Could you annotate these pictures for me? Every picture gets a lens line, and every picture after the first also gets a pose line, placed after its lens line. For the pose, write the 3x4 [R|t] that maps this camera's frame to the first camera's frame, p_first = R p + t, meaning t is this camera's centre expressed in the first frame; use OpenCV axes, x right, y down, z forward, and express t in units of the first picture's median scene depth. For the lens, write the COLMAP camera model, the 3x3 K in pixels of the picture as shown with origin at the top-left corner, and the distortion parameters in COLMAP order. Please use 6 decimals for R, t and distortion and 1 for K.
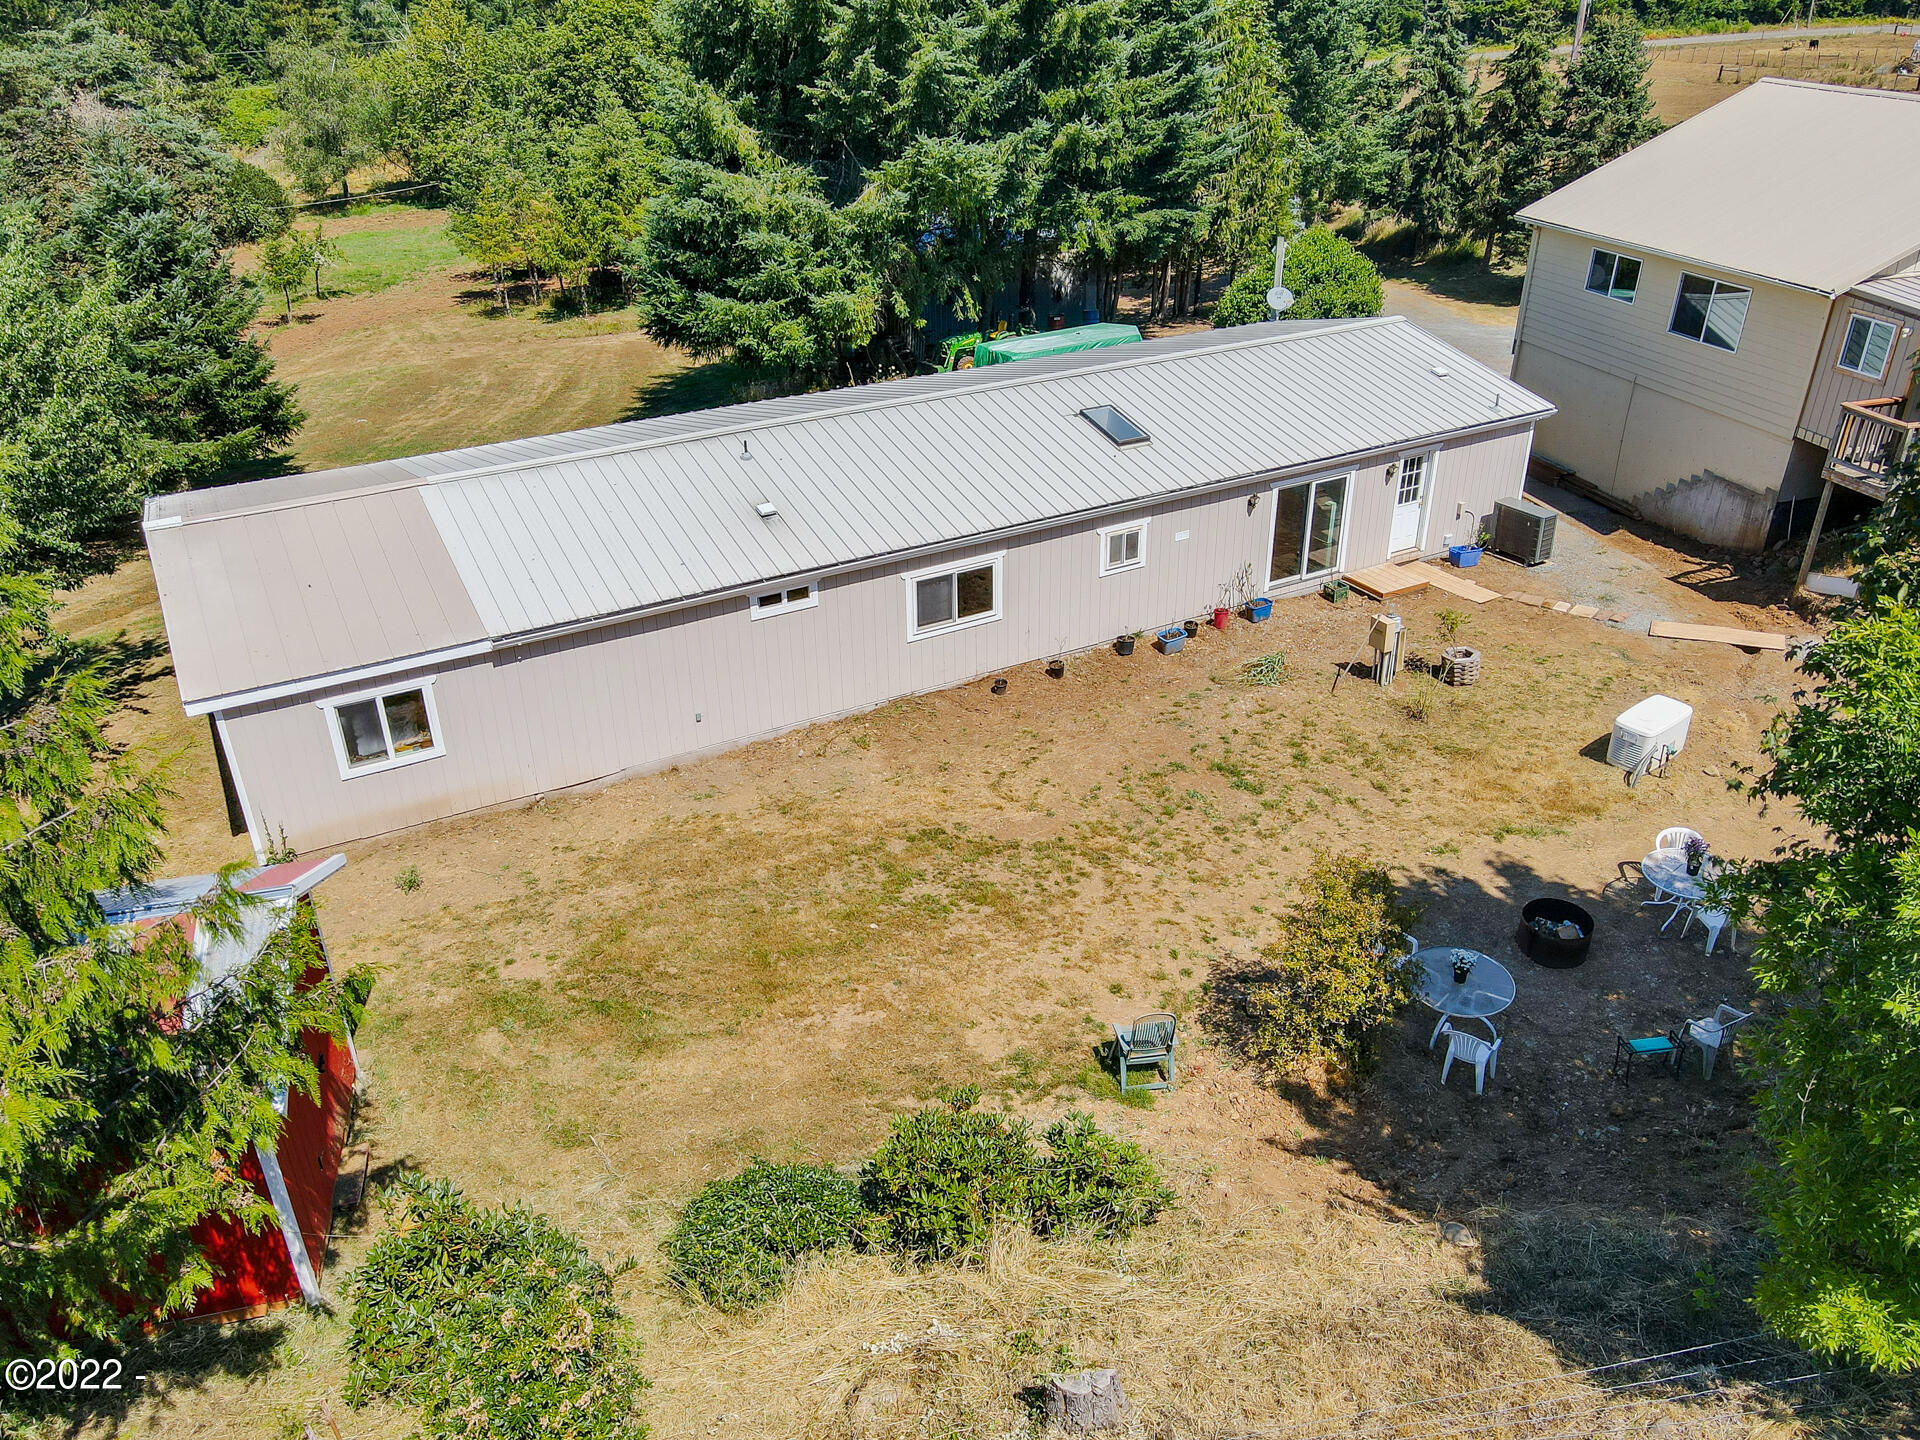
lens RADIAL K [[1444.0, 0, 960.0], [0, 1444.0, 720.0], [0, 0, 1]] dist [-0.009220, 0.002717]
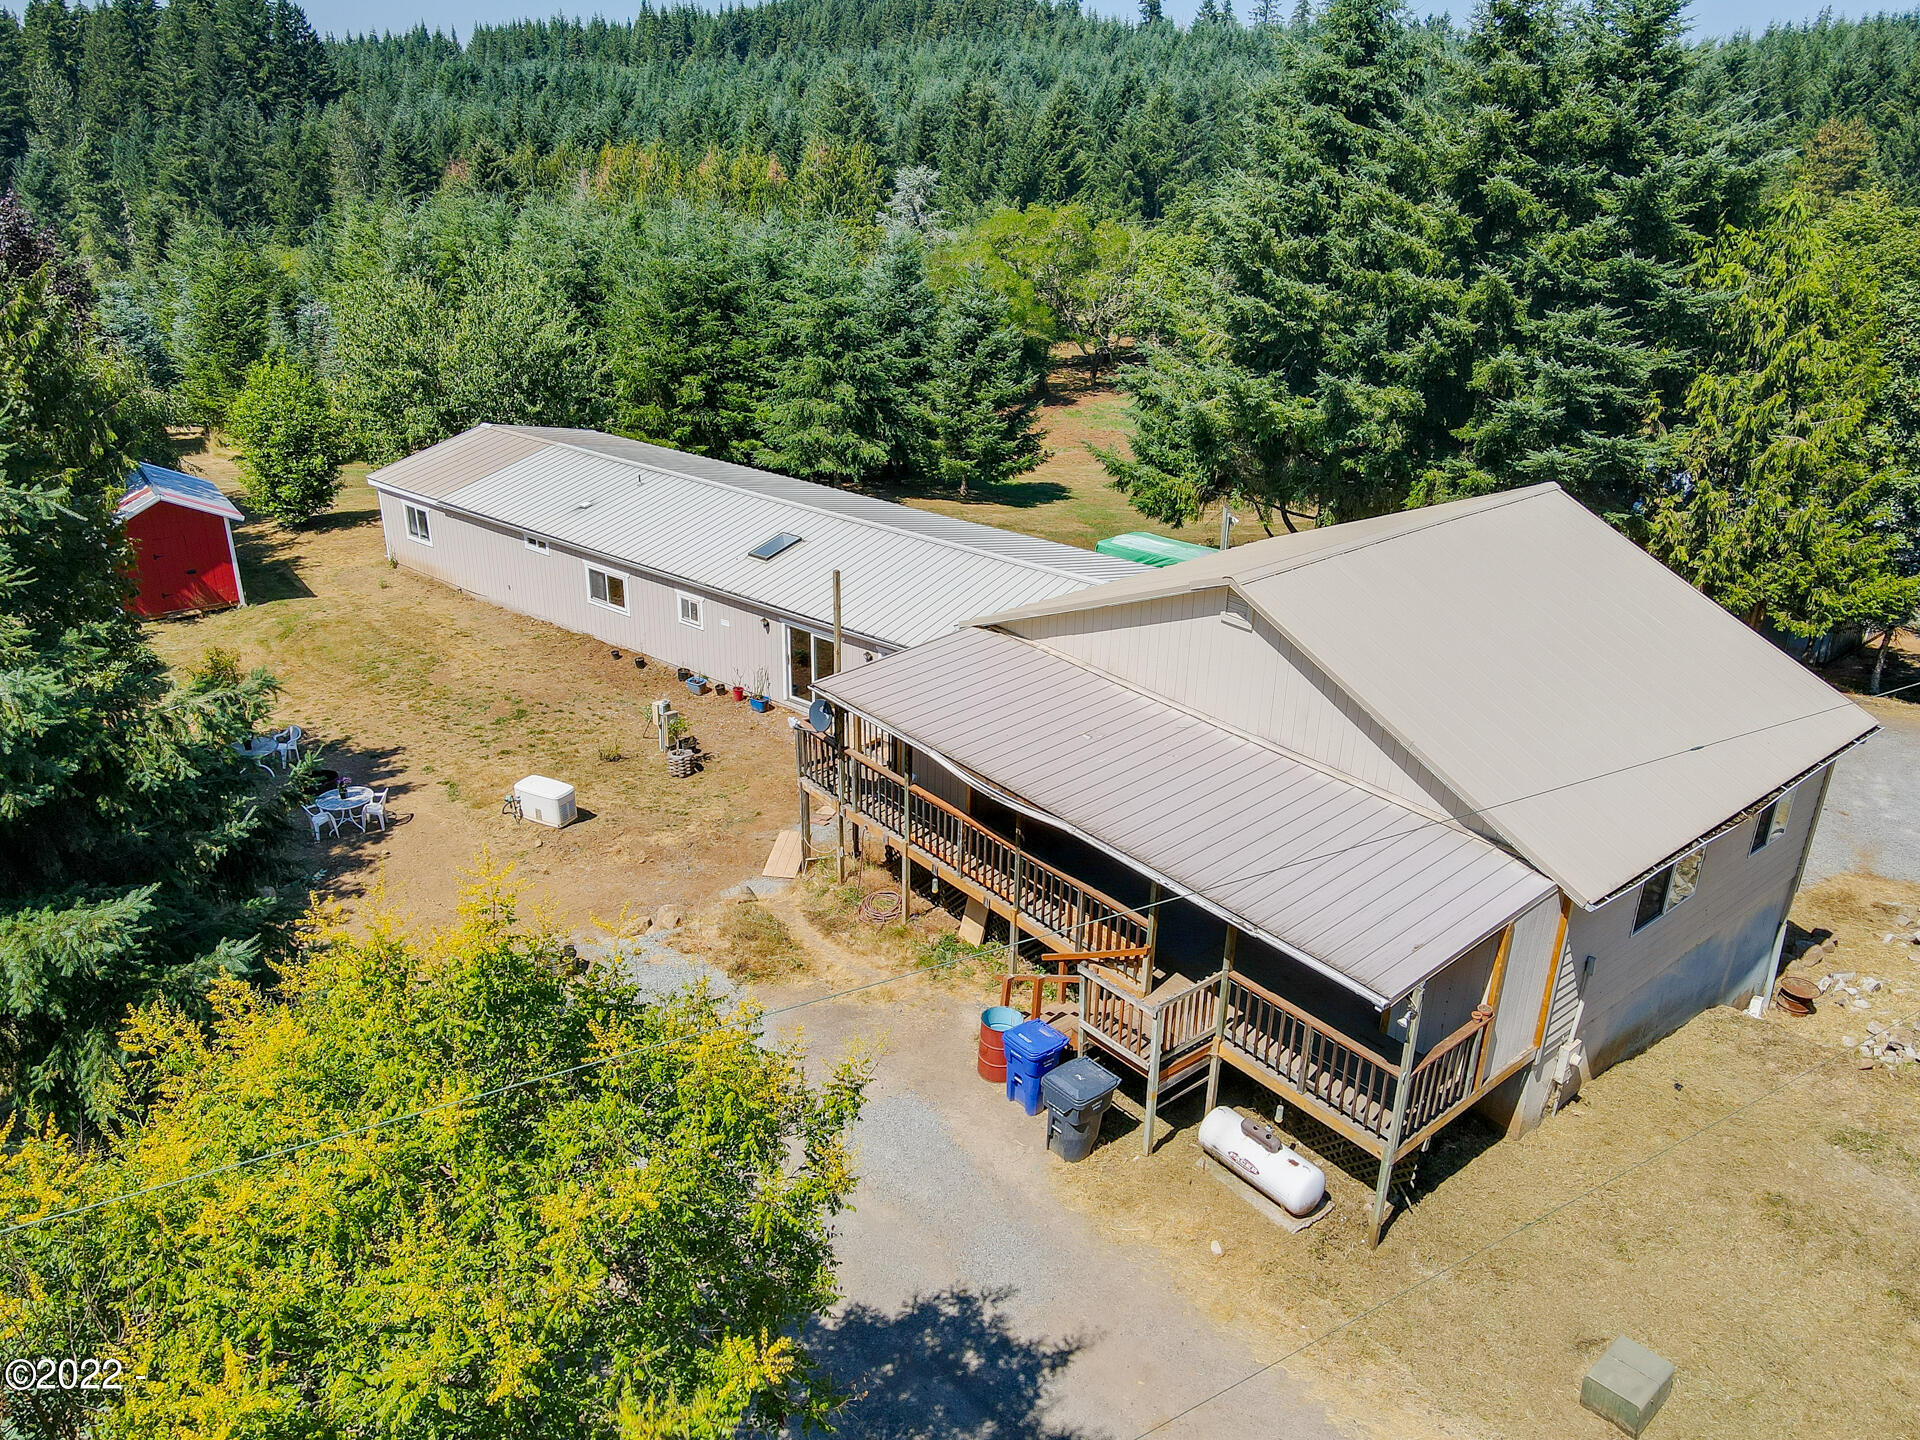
lens RADIAL K [[1444.0, 0, 960.0], [0, 1444.0, 720.0], [0, 0, 1]] dist [-0.009220, 0.002717]
pose [[0.374828, 0.395936, -0.838295, 1.555334], [-0.460918, 0.864136, 0.202050, -0.463621], [0.804400, 0.310651, 0.506396, 0.517484]]
